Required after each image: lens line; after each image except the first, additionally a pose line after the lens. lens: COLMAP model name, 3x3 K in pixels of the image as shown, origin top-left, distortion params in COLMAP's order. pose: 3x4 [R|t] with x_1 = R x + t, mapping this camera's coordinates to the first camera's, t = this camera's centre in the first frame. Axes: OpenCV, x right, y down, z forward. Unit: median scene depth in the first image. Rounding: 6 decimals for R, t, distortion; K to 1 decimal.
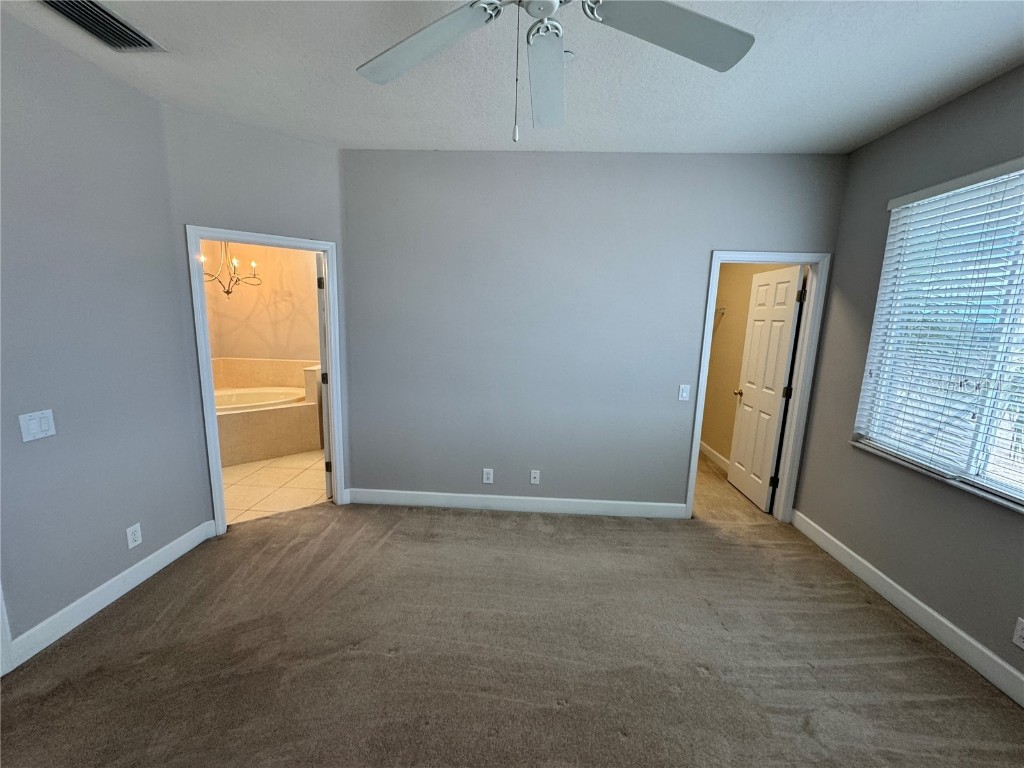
lens RADIAL K [[411.6, 0, 512.1], [0, 411.6, 384.0], [0, 0, 1]] dist [-0.004239, 0.000817]
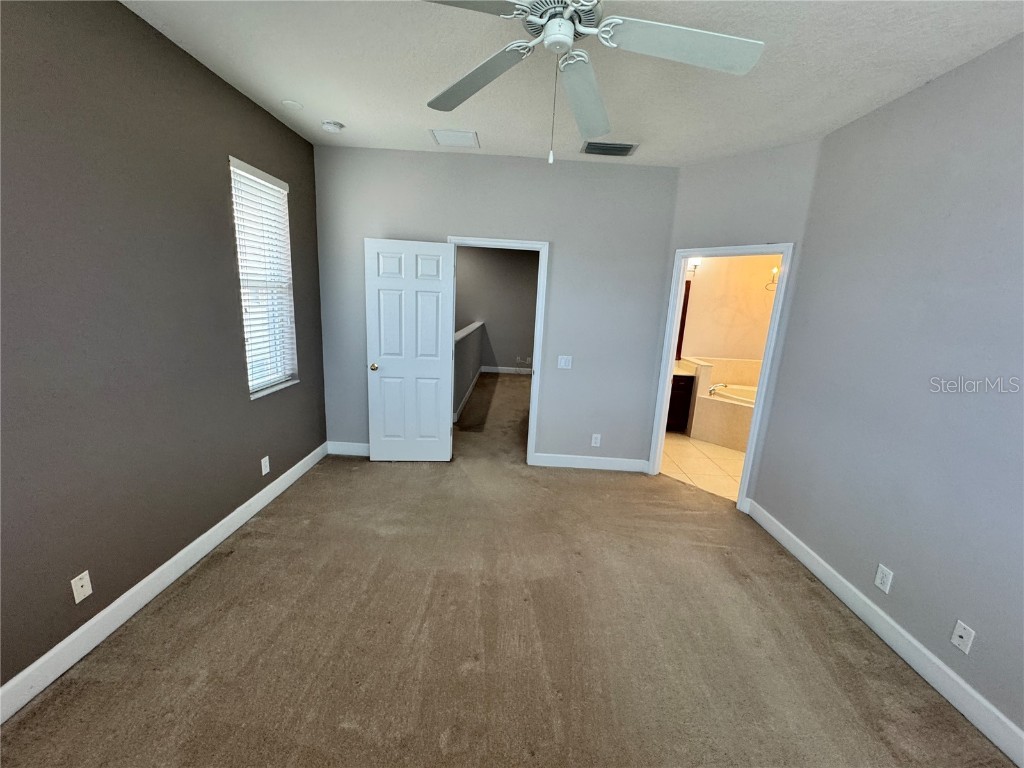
lens RADIAL K [[411.6, 0, 512.1], [0, 411.6, 384.0], [0, 0, 1]] dist [-0.004239, 0.000817]
pose [[0.034618, 0.178665, -0.983301, 0.486702], [-0.215692, 0.962039, 0.167208, -0.045221], [0.975848, 0.206302, 0.071841, 0.337025]]
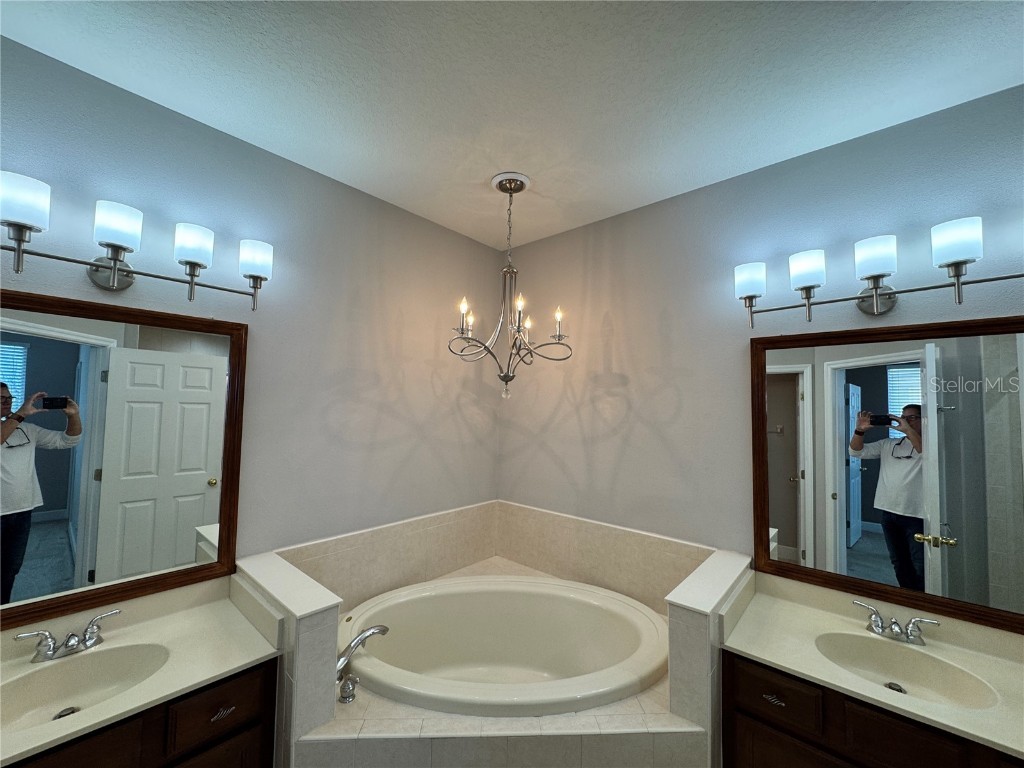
lens RADIAL K [[411.6, 0, 512.1], [0, 411.6, 384.0], [0, 0, 1]] dist [-0.004239, 0.000817]
pose [[0.783214, -0.050474, -0.619700, -0.533900], [-0.095485, 0.975111, -0.200102, -0.166993], [0.614377, 0.215895, 0.758901, 0.870236]]
